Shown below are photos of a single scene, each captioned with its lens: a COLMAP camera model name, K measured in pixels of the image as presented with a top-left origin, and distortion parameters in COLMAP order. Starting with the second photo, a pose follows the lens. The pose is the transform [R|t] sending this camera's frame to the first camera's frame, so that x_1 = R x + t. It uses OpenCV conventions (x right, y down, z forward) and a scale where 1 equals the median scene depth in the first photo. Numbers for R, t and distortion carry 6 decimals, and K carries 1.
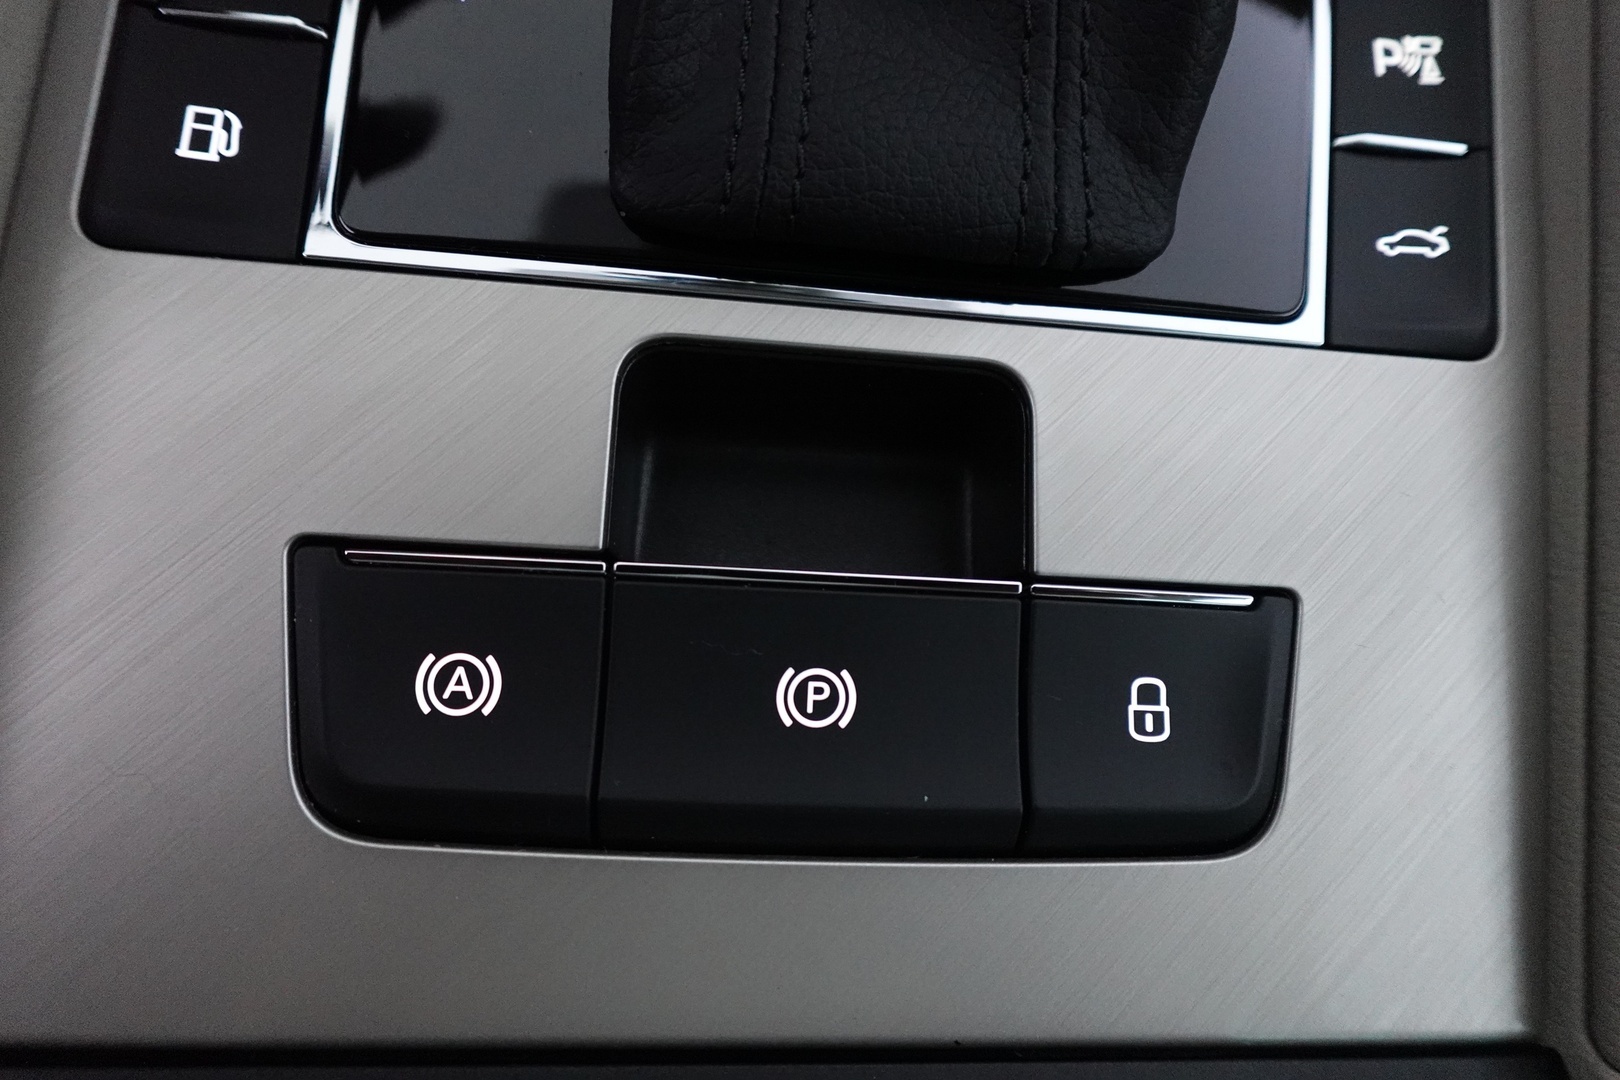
lens RADIAL K [[913.4, 0, 806.8], [0, 913.4, 544.4], [0, 0, 1]] dist [-0.001994, 0.001199]
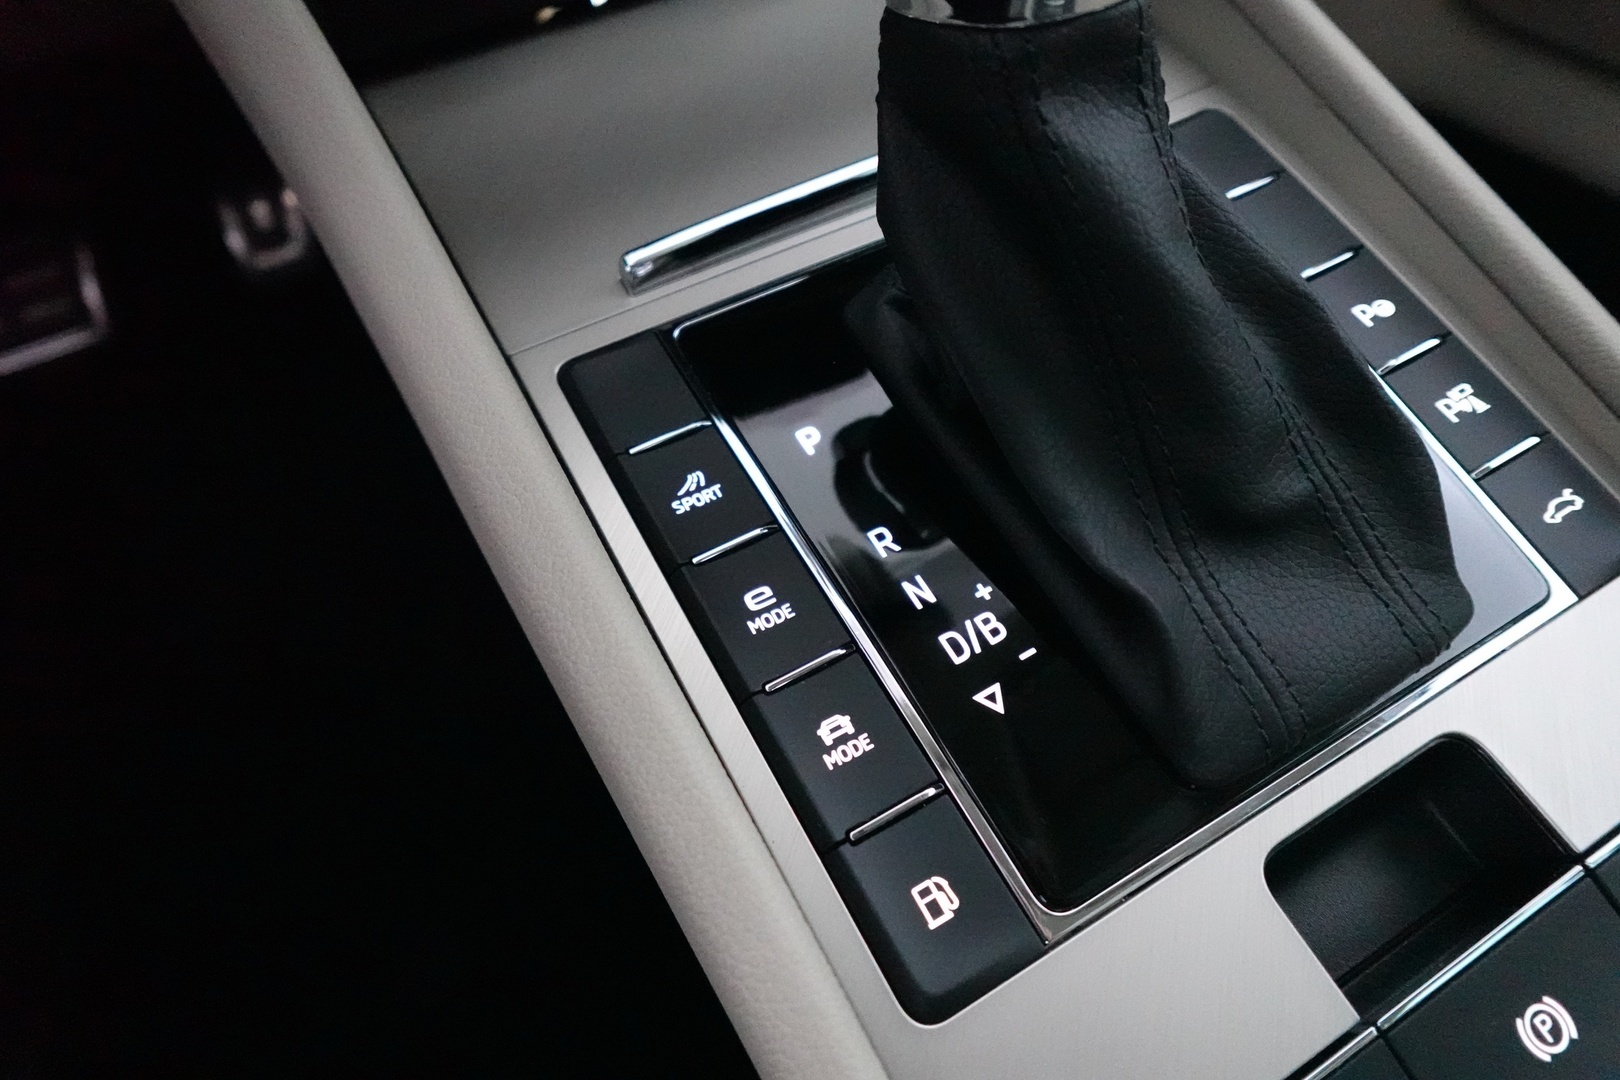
lens RADIAL K [[913.4, 0, 811.3], [0, 913.4, 540.0], [0, 0, 1]] dist [-0.001994, 0.001199]
pose [[0.851859, -0.496687, 0.166250, -0.768565], [0.522815, 0.825509, -0.212602, -0.700203], [-0.031644, 0.268025, 0.962892, -0.462342]]
